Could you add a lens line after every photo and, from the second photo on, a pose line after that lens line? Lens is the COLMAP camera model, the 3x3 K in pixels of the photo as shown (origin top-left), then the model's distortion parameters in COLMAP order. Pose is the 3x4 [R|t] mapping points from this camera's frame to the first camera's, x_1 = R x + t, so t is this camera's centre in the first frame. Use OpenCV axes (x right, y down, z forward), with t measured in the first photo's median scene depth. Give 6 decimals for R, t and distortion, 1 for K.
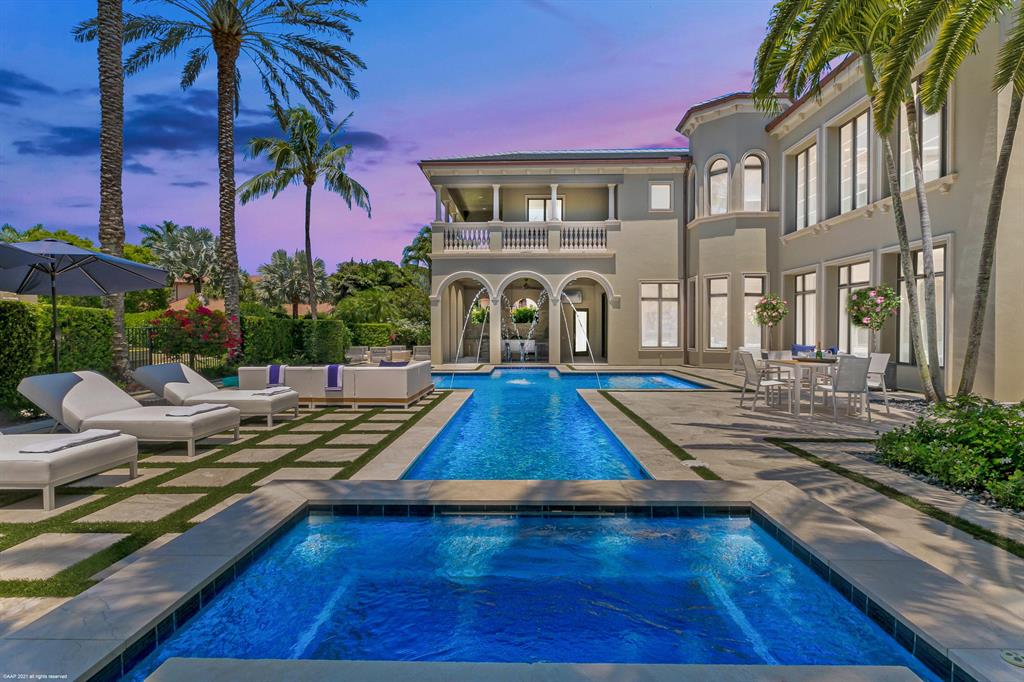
lens RADIAL K [[511.1, 0, 518.9], [0, 511.1, 345.3], [0, 0, 1]] dist [-0.003388, -0.002069]
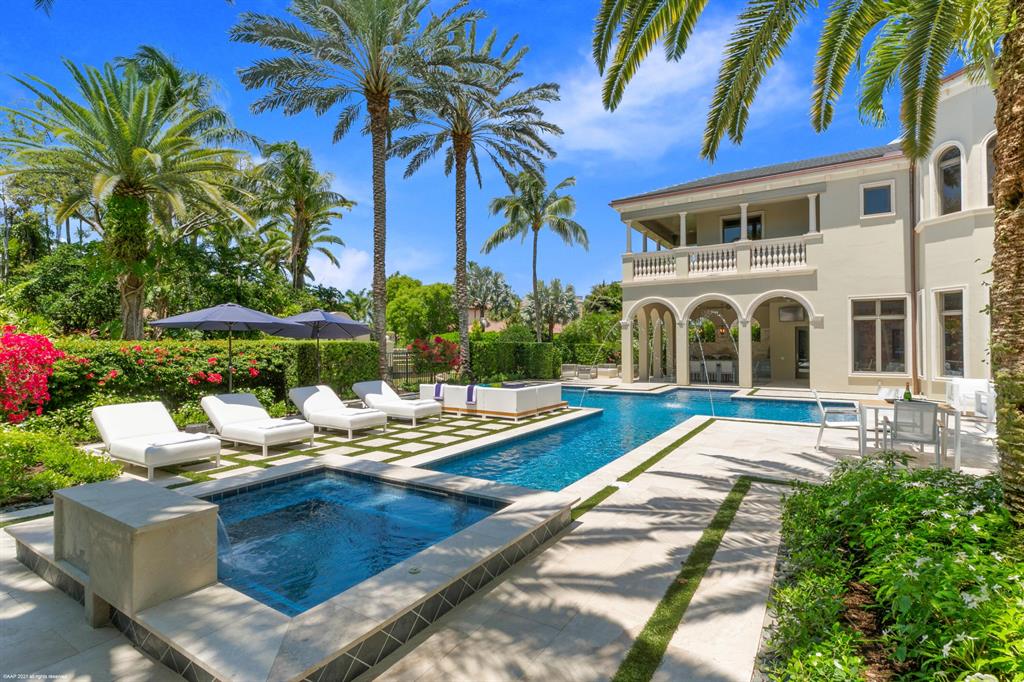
lens RADIAL K [[494.7, 0, 512.3], [0, 494.7, 340.9], [0, 0, 1]] dist [0.010776, 0.000017]
pose [[0.859020, -0.007933, -0.511881, 0.175432], [-0.009571, 0.999456, -0.031551, -0.016832], [0.511853, 0.032002, 0.858477, -0.040966]]
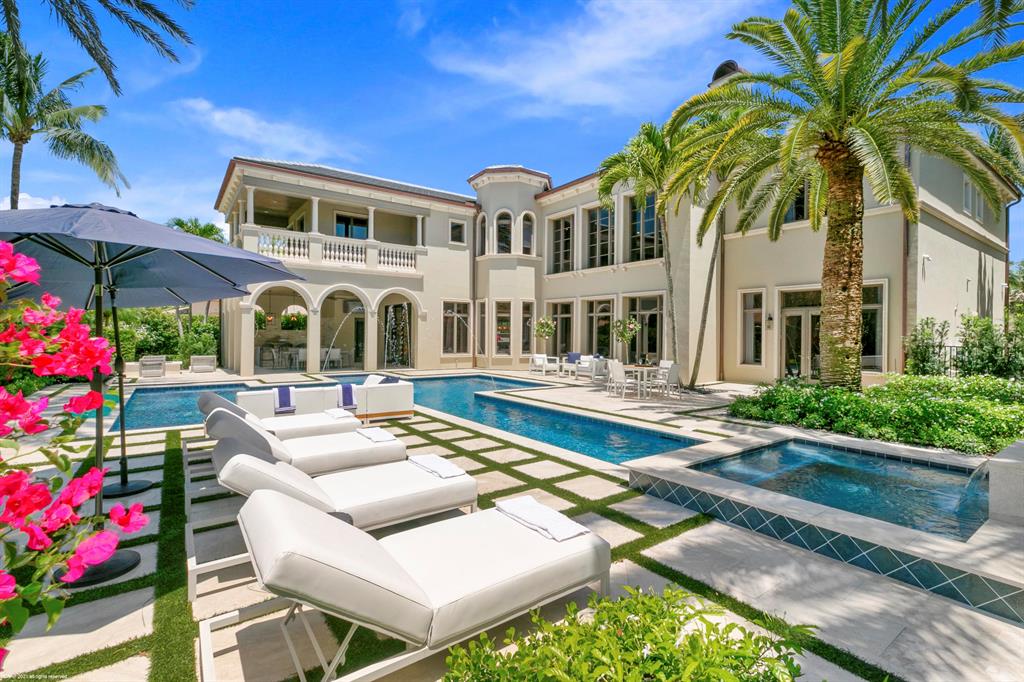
lens RADIAL K [[475.5, 0, 508.1], [0, 475.5, 337.4], [0, 0, 1]] dist [0.003597, 0.000224]
pose [[0.797864, 0.005133, 0.602816, -0.317388], [0.003451, 0.999908, -0.013083, -0.020314], [-0.602827, 0.012519, 0.797773, 0.008851]]
